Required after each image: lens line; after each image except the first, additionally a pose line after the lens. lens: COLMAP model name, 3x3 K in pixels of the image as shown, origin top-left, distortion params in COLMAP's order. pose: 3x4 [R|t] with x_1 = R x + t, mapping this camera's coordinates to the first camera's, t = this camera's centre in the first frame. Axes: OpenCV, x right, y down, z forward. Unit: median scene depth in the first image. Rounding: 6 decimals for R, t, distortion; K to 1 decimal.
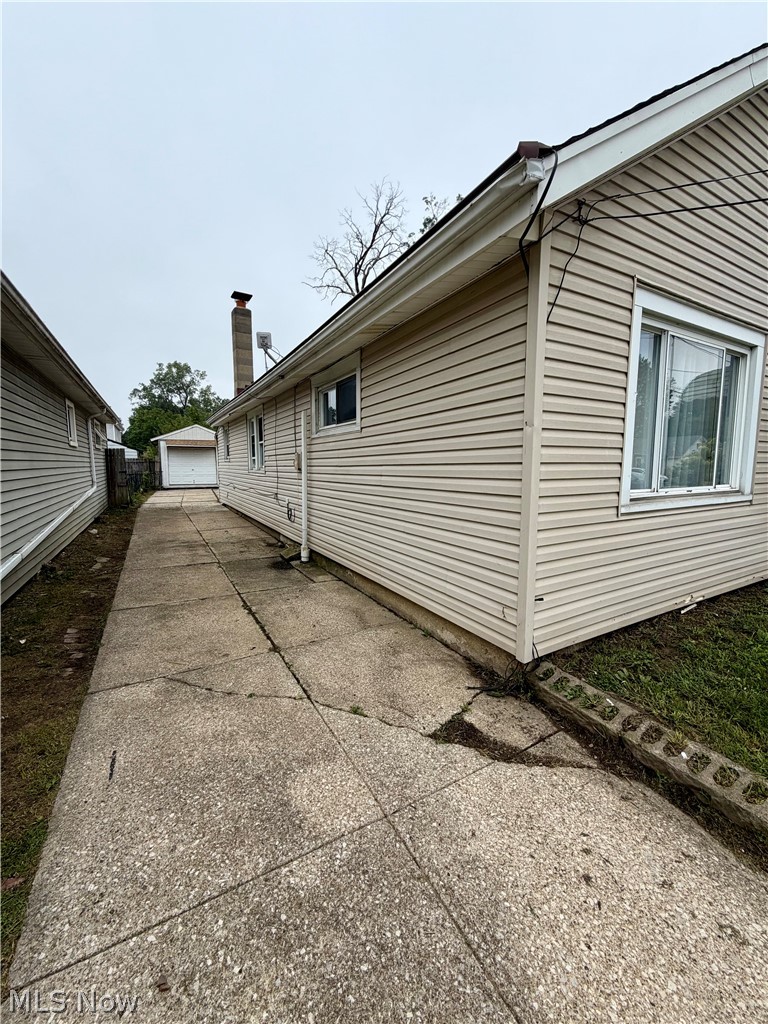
lens RADIAL K [[407.3, 0, 386.6], [0, 407.3, 508.4], [0, 0, 1]] dist [-0.001279, -0.000014]
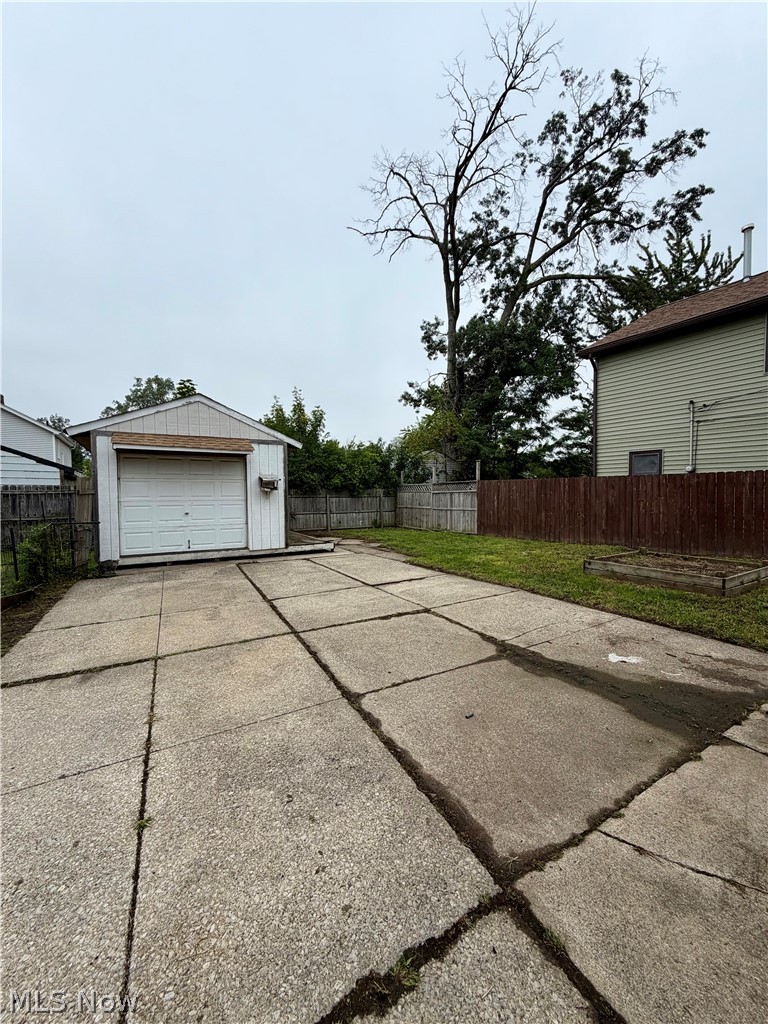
lens RADIAL K [[407.3, 0, 387.1], [0, 407.3, 509.3], [0, 0, 1]] dist [-0.001279, -0.000014]
pose [[0.999083, -0.009167, 0.041825, -0.065246], [0.011847, 0.997861, -0.064285, -0.015419], [-0.041146, 0.064722, 0.997055, 0.131181]]
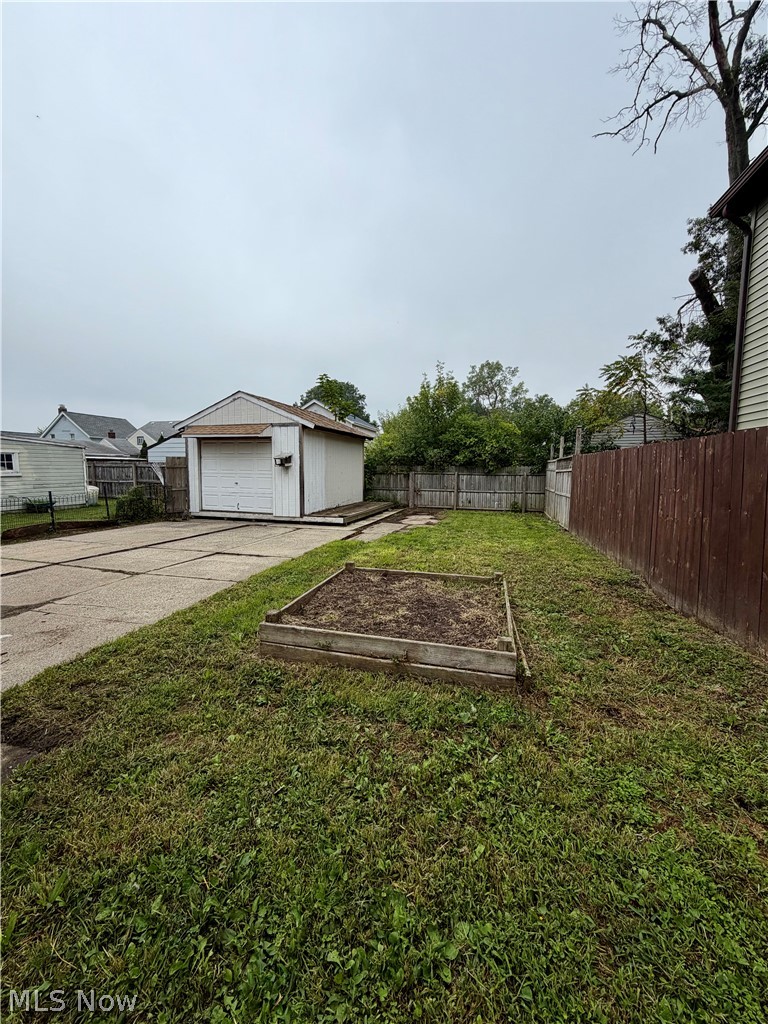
lens RADIAL K [[407.3, 0, 385.2], [0, 407.3, 509.8], [0, 0, 1]] dist [-0.001279, -0.000014]
pose [[0.711473, 0.077126, -0.698468, 0.003468], [-0.082386, 0.996259, 0.026089, -0.019306], [0.697868, 0.038982, 0.715165, 0.164140]]
